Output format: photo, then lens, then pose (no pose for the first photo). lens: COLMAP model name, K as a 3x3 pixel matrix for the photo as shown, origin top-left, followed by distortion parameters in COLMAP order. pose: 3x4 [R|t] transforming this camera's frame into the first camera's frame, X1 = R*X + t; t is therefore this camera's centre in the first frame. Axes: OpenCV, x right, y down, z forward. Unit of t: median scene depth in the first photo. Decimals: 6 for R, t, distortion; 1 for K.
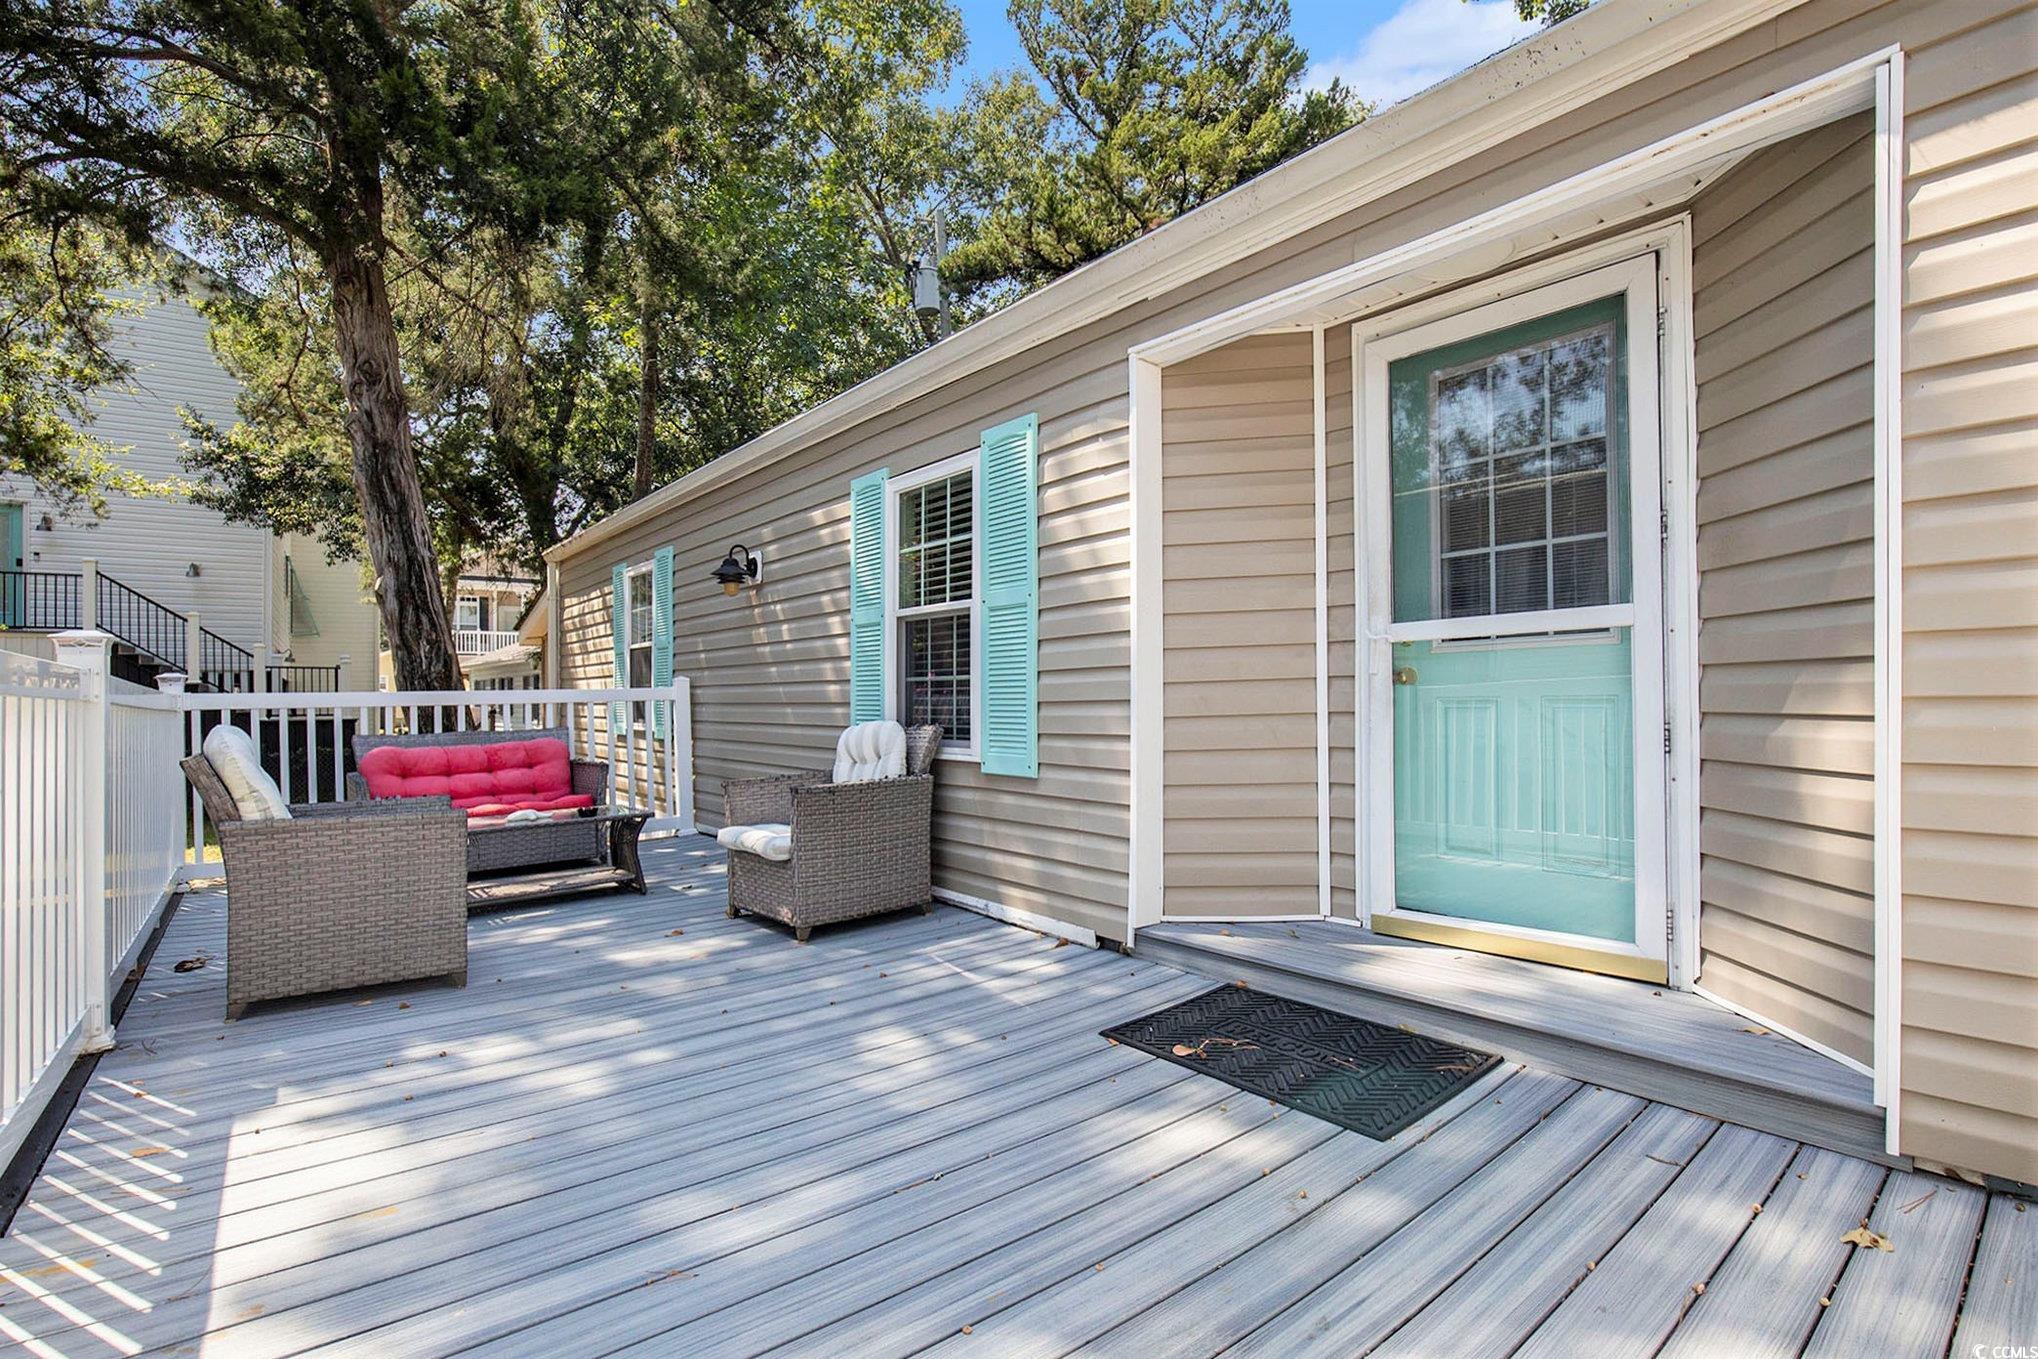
lens RADIAL K [[938.9, 0, 1037.6], [0, 938.9, 683.4], [0, 0, 1]] dist [-0.024197, 0.001023]
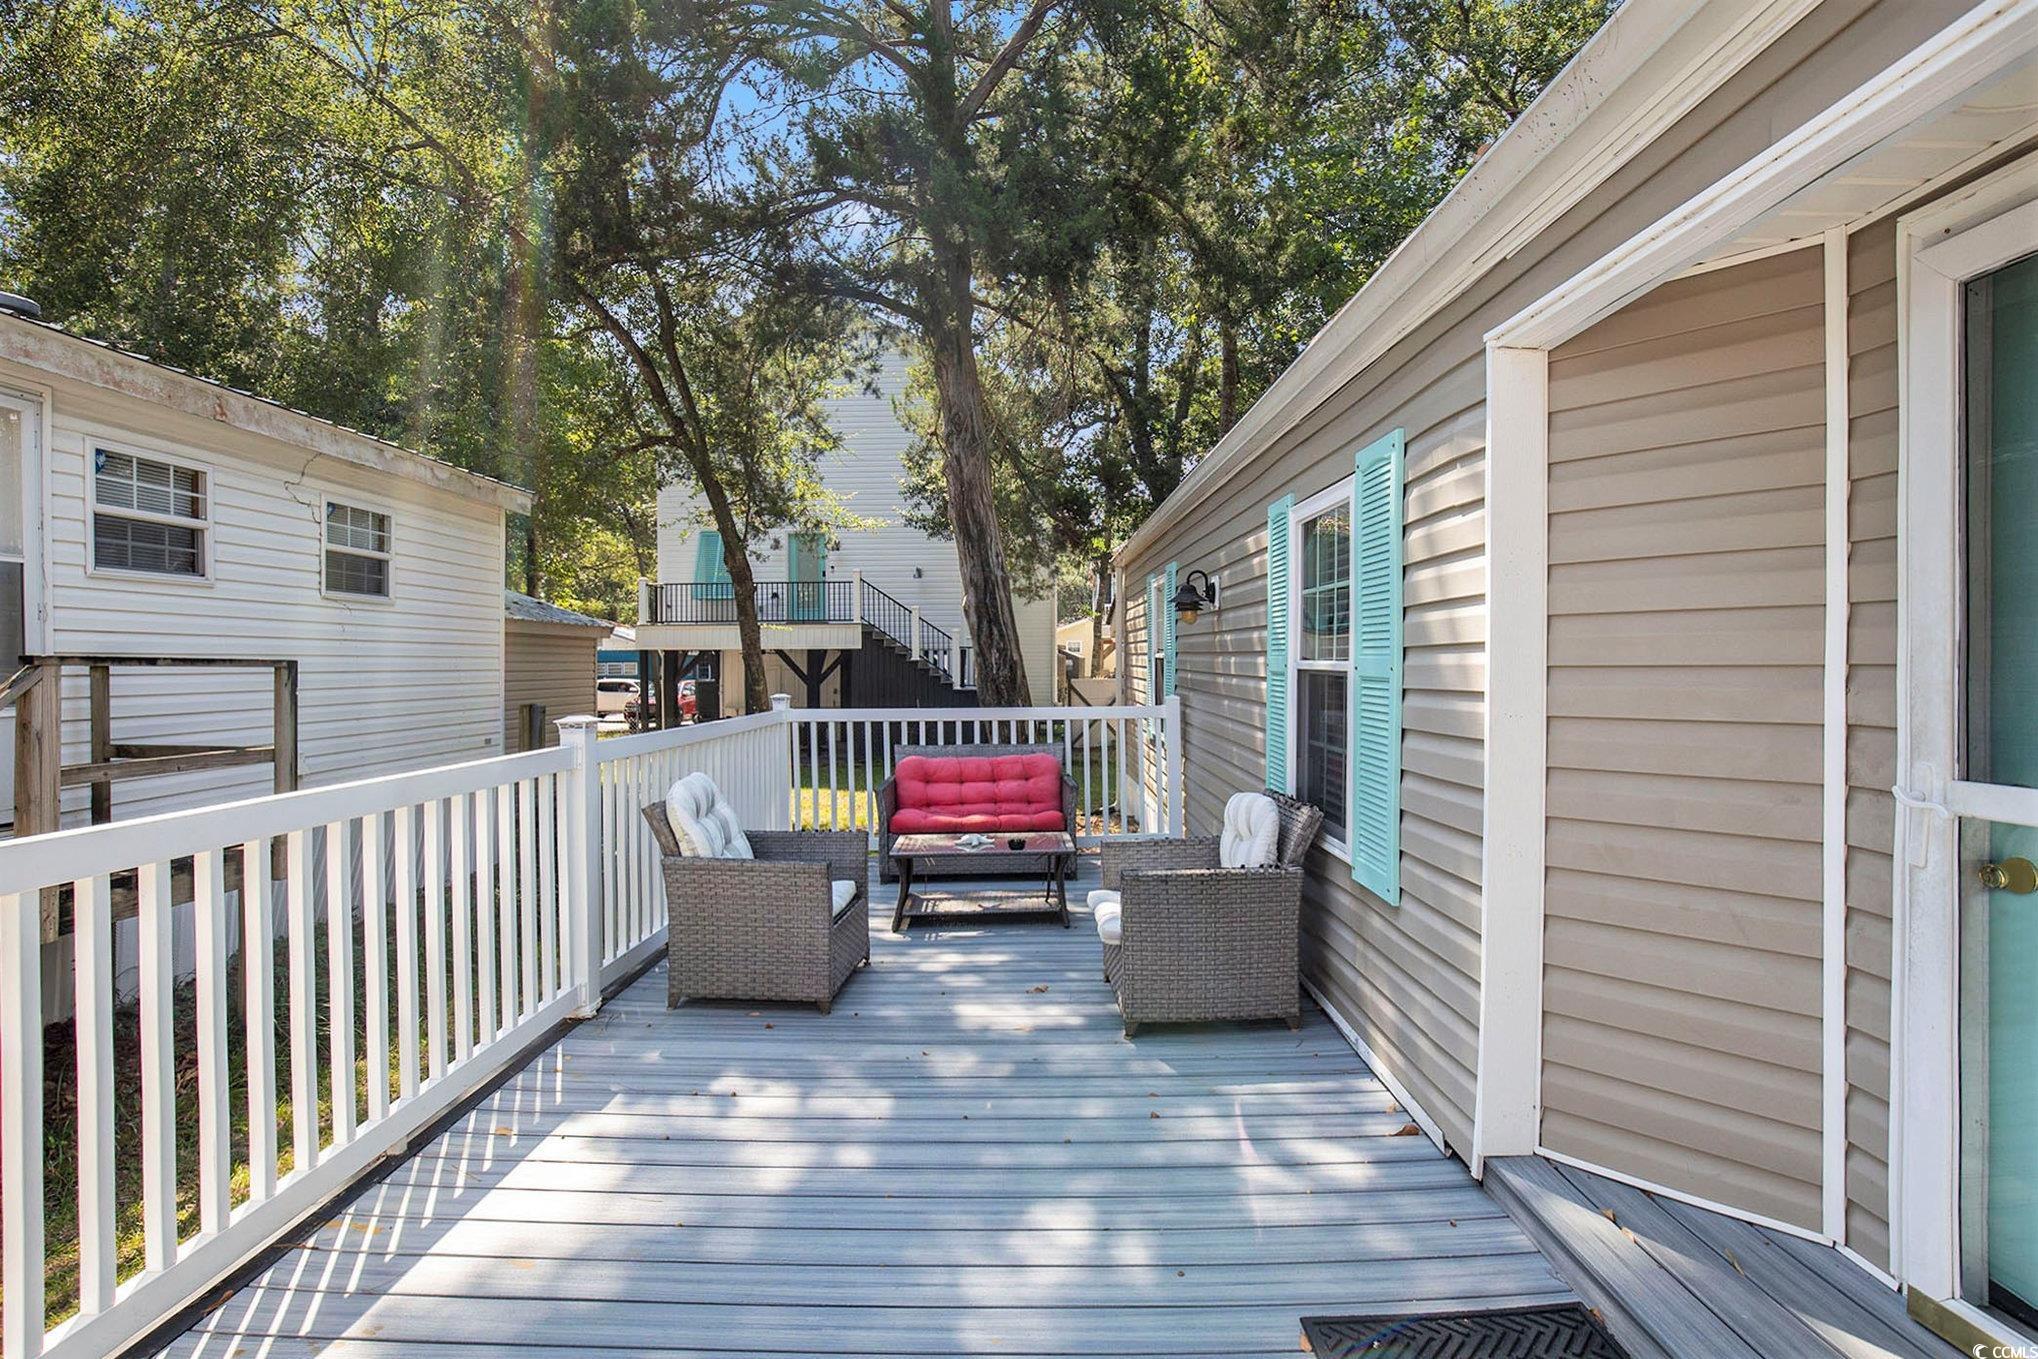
lens RADIAL K [[946.6, 0, 1019.0], [0, 946.6, 679.5], [0, 0, 1]] dist [-0.023173, 0.000859]
pose [[0.769908, 0.030634, -0.637419, 0.270447], [-0.006936, 0.999190, 0.039643, -0.123916], [0.638117, -0.026101, 0.769497, 0.232380]]
